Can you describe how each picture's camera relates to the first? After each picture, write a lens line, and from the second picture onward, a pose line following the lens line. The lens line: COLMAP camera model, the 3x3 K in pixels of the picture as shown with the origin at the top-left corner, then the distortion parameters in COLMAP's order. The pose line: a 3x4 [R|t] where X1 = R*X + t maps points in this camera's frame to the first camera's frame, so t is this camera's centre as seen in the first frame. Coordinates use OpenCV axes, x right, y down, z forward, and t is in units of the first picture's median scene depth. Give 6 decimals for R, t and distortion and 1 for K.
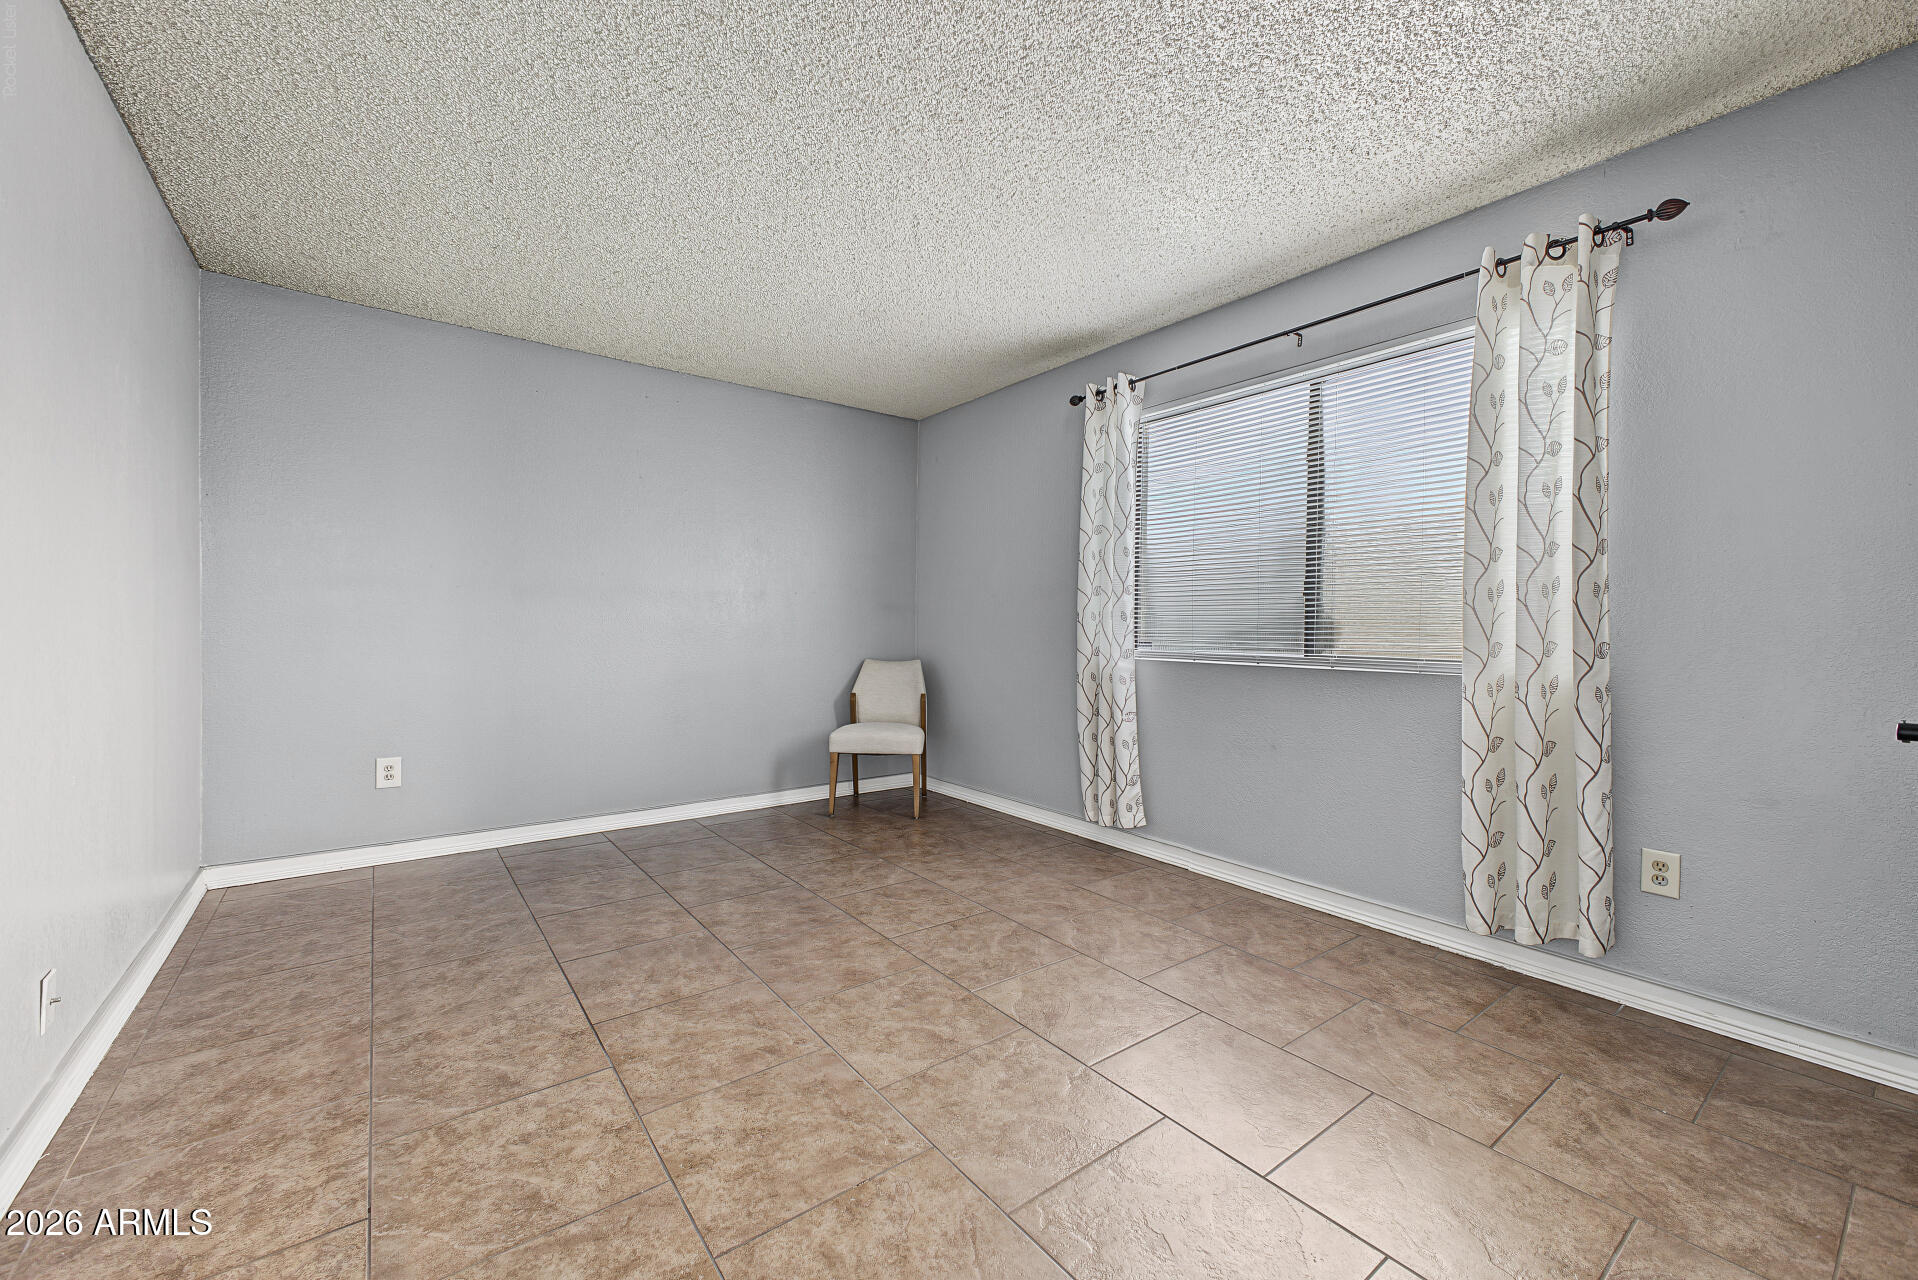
lens RADIAL K [[751.7, 0, 952.1], [0, 751.7, 631.8], [0, 0, 1]] dist [0.016584, -0.003307]
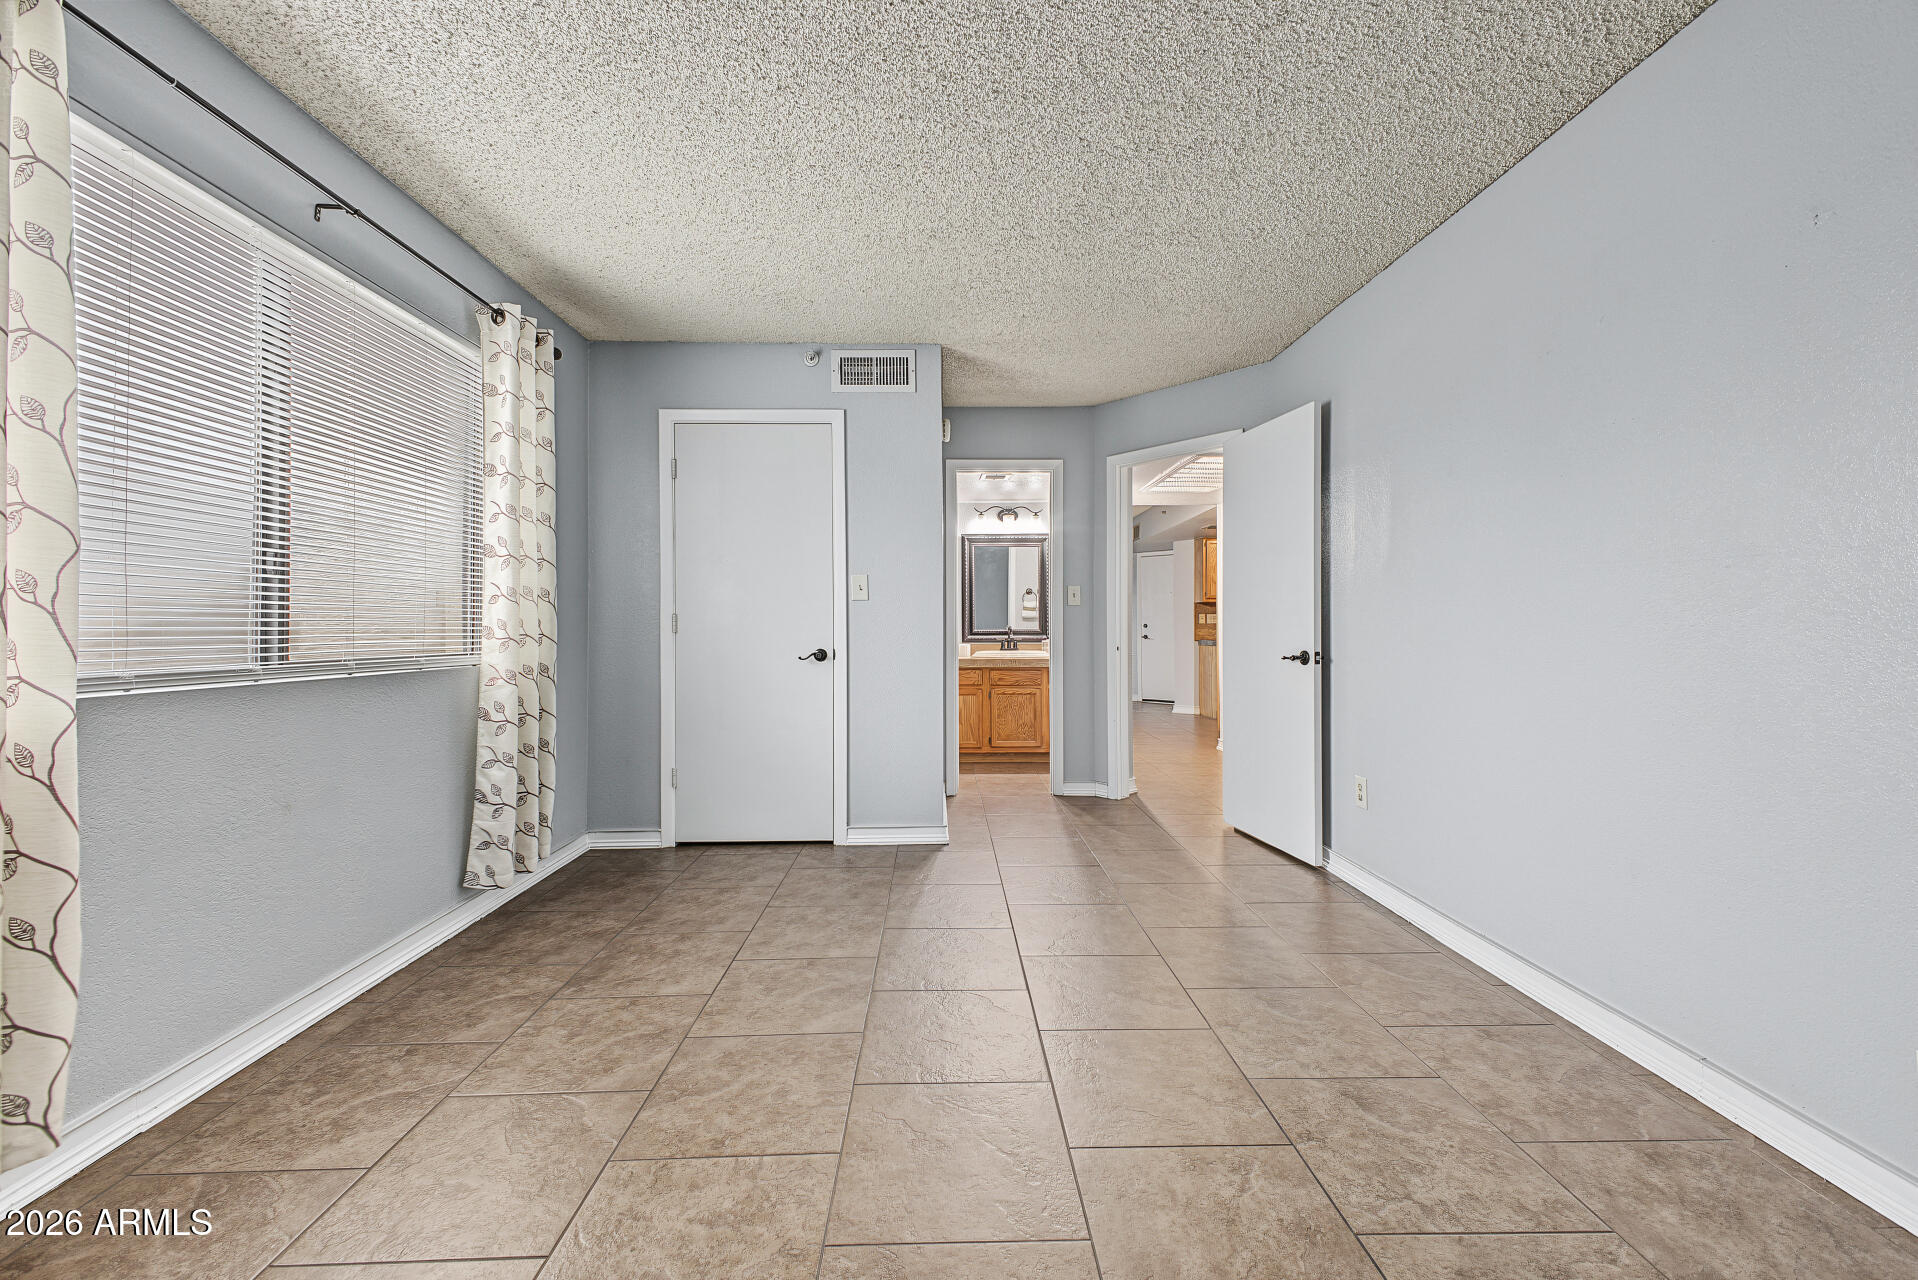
lens RADIAL K [[766.2, 0, 963.6], [0, 766.2, 624.2], [0, 0, 1]] dist [0.014958, -0.003077]
pose [[-0.818623, -0.003956, 0.574317, -0.569753], [-0.002212, 0.999991, 0.003735, -0.010796], [-0.574327, 0.001787, -0.818624, 1.607155]]
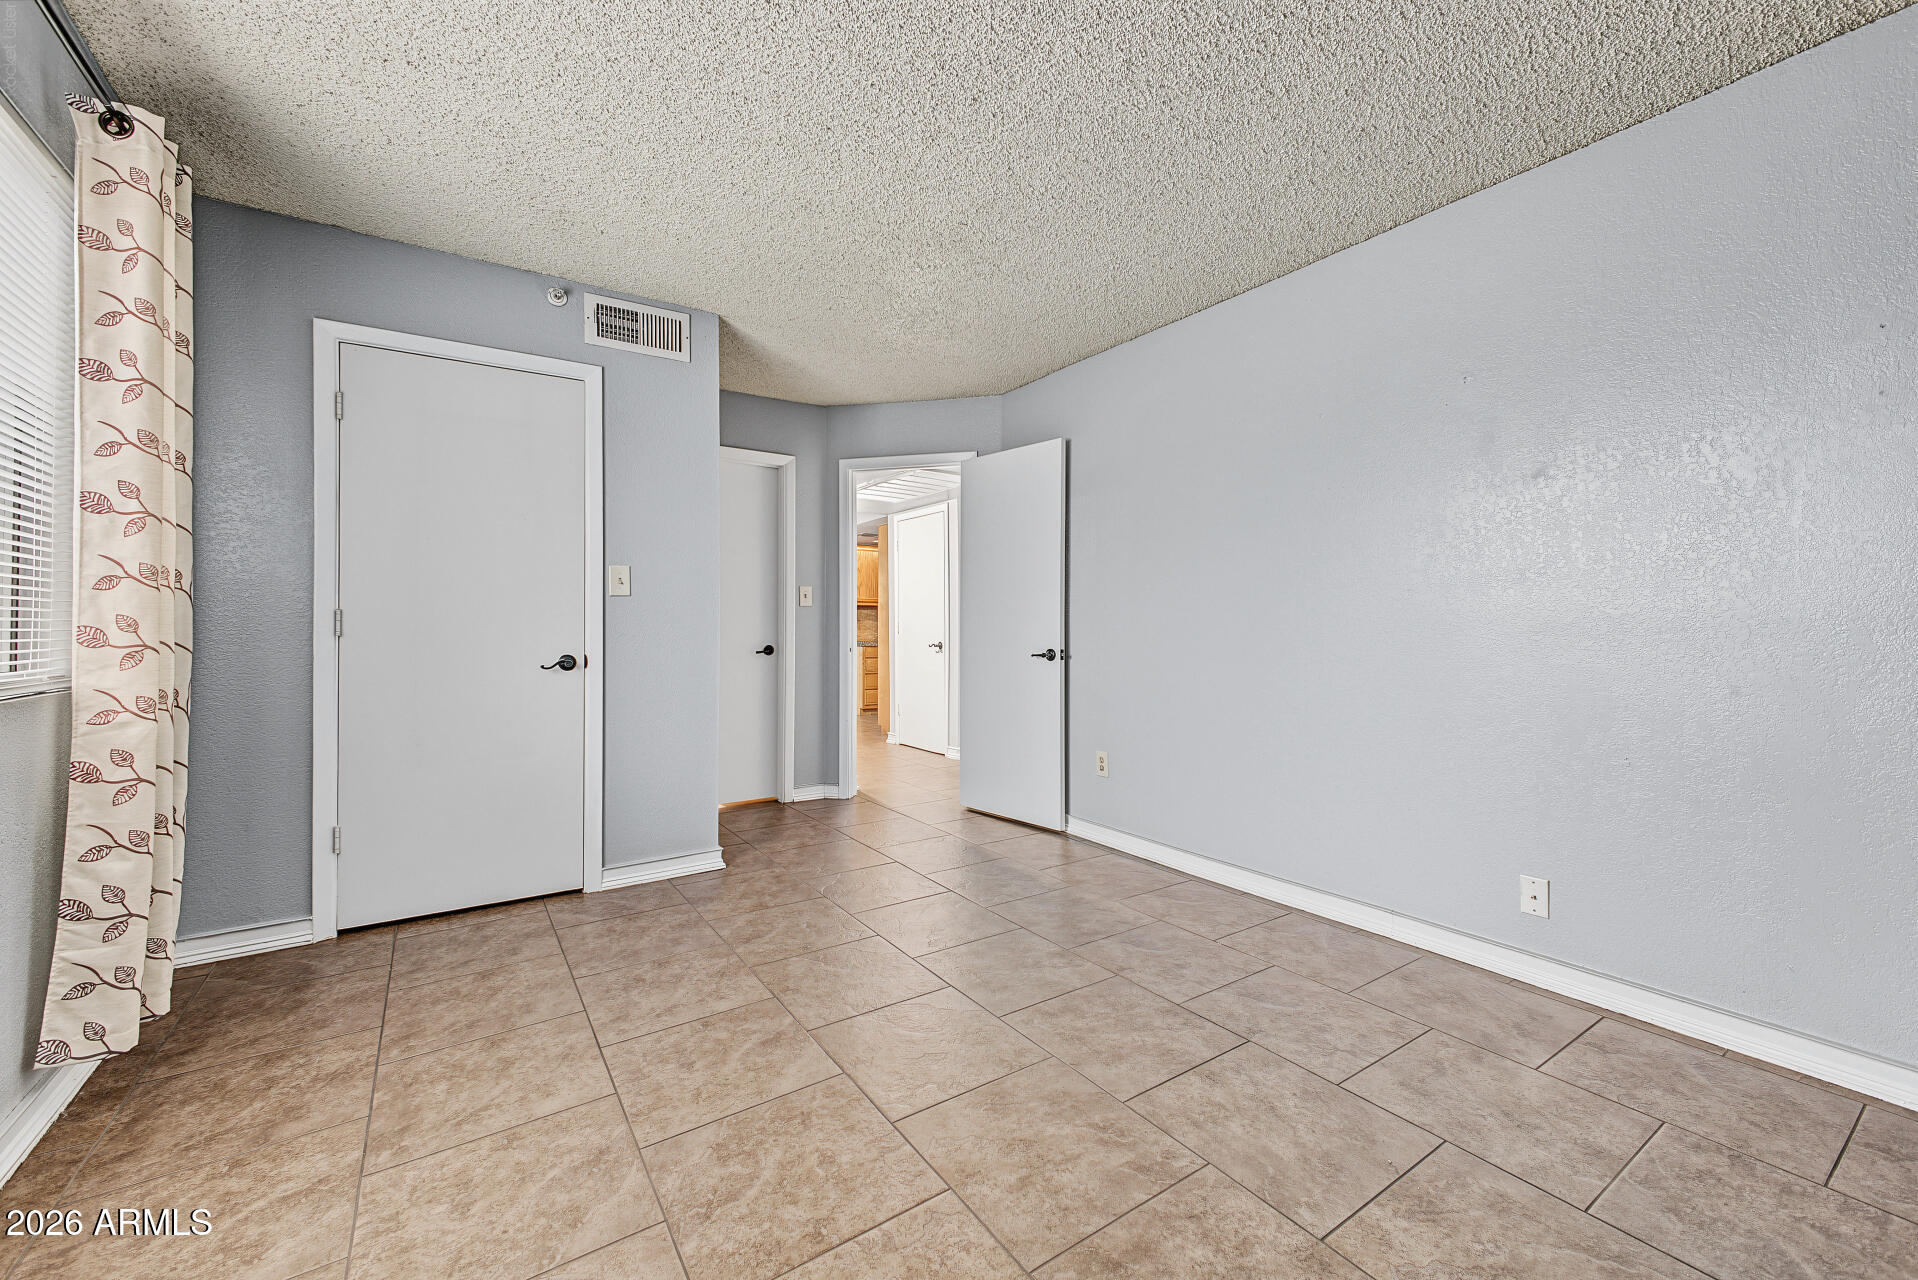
lens RADIAL K [[766.2, 0, 963.6], [0, 766.2, 624.2], [0, 0, 1]] dist [0.014958, -0.003077]
pose [[-0.999158, -0.006420, 0.040525, -0.128450], [-0.006442, 0.999979, -0.000418, -0.009000], [-0.040521, -0.000678, -0.999178, 1.751362]]
